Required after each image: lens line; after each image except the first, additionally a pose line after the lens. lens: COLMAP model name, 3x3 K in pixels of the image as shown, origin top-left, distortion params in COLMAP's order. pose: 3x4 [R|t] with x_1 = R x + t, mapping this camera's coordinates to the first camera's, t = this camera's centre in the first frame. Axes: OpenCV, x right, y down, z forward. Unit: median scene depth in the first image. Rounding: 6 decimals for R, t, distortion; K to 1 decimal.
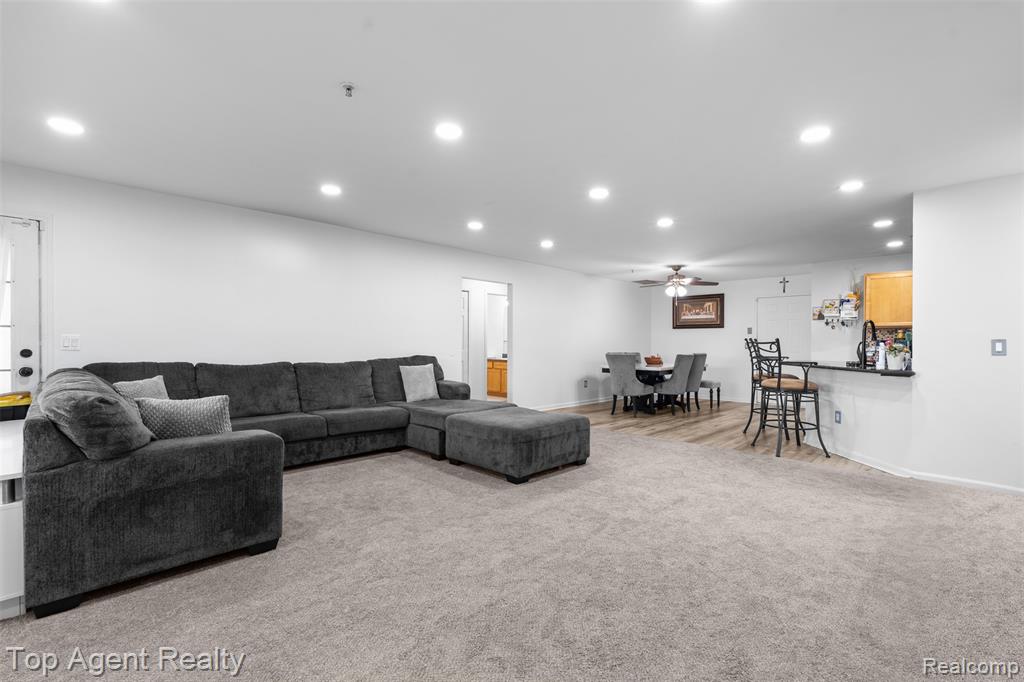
lens RADIAL K [[451.3, 0, 511.9], [0, 451.3, 339.6], [0, 0, 1]] dist [-0.008596, 0.001137]
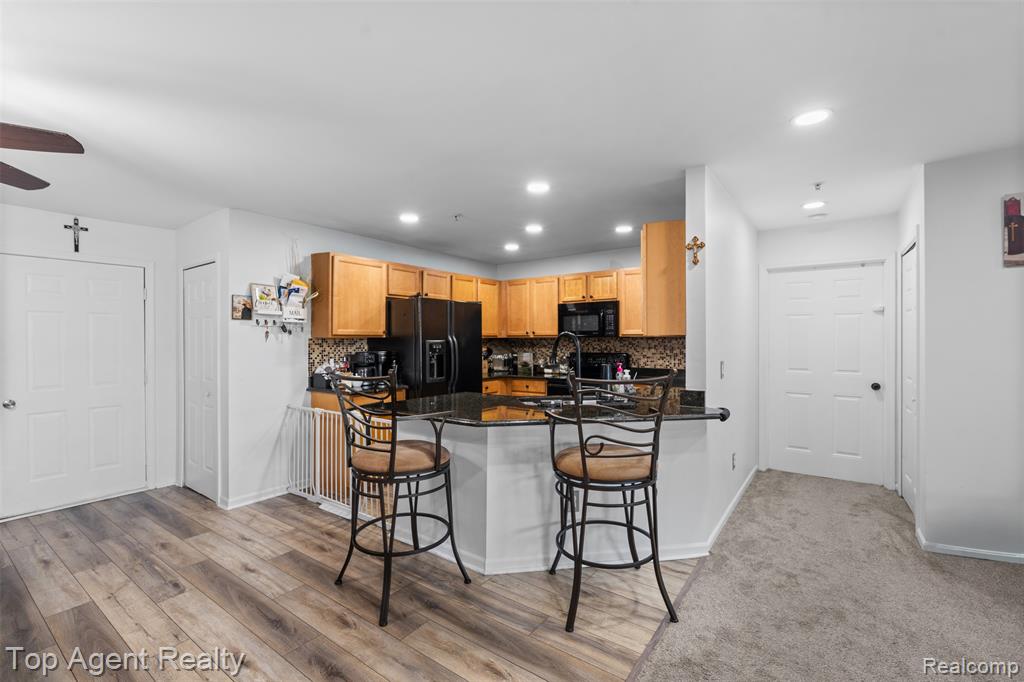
lens RADIAL K [[451.3, 0, 520.5], [0, 451.3, 340.8], [0, 0, 1]] dist [-0.008596, 0.001137]
pose [[-0.177964, -0.002497, 0.984034, 0.103031], [0.003464, 0.999989, 0.003164, -0.018647], [-0.984031, 0.003972, -0.177953, 0.730742]]
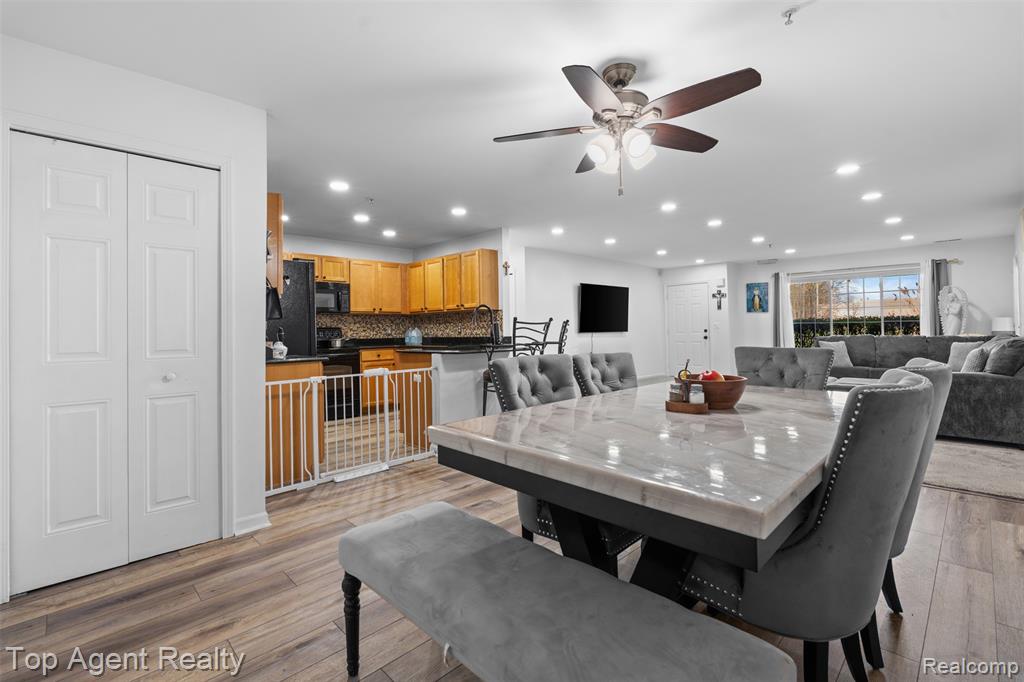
lens RADIAL K [[451.3, 0, 519.3], [0, 451.3, 322.3], [0, 0, 1]] dist [-0.008596, 0.001137]
pose [[-0.999855, 0.016736, 0.003213, 0.433068], [0.016679, 0.999720, -0.016807, 0.014564], [-0.003493, -0.016751, -0.999854, 1.305070]]
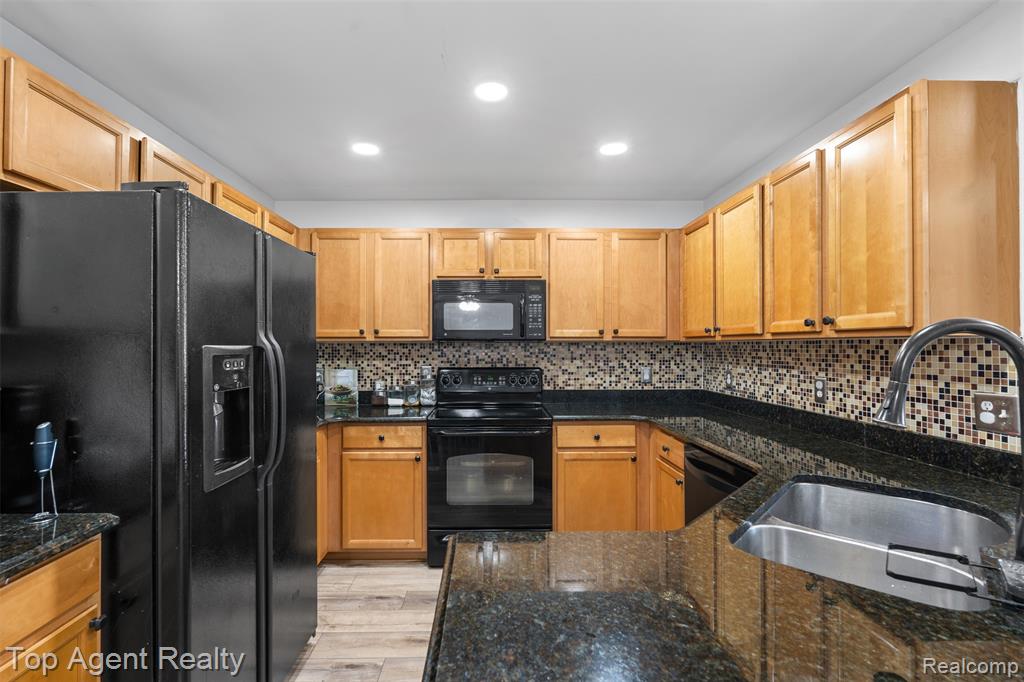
lens RADIAL K [[451.3, 0, 501.1], [0, 451.3, 341.0], [0, 0, 1]] dist [-0.008596, 0.001137]
pose [[-0.717989, 0.006967, 0.696020, 0.496826], [-0.000519, 0.999944, -0.010544, -0.017614], [-0.696054, -0.007932, -0.717945, 0.785652]]
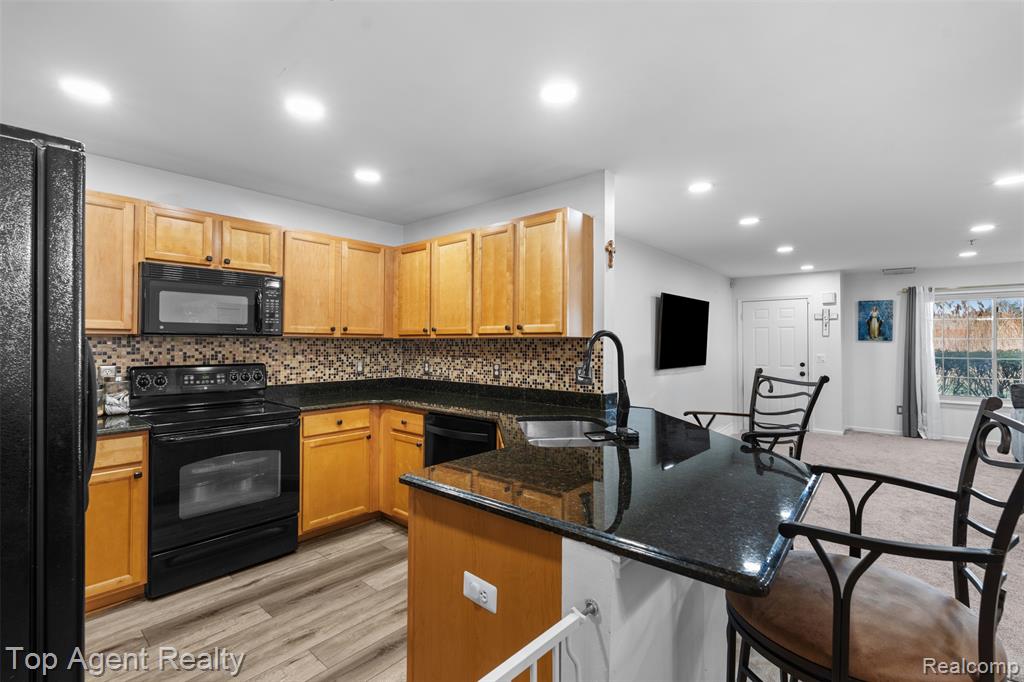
lens RADIAL K [[451.3, 0, 513.3], [0, 451.3, 335.4], [0, 0, 1]] dist [-0.008596, 0.001137]
pose [[-0.997617, -0.005202, -0.068792, 0.567742], [-0.004020, 0.999842, -0.017315, -0.016658], [0.068871, -0.016998, -0.997481, 0.893615]]
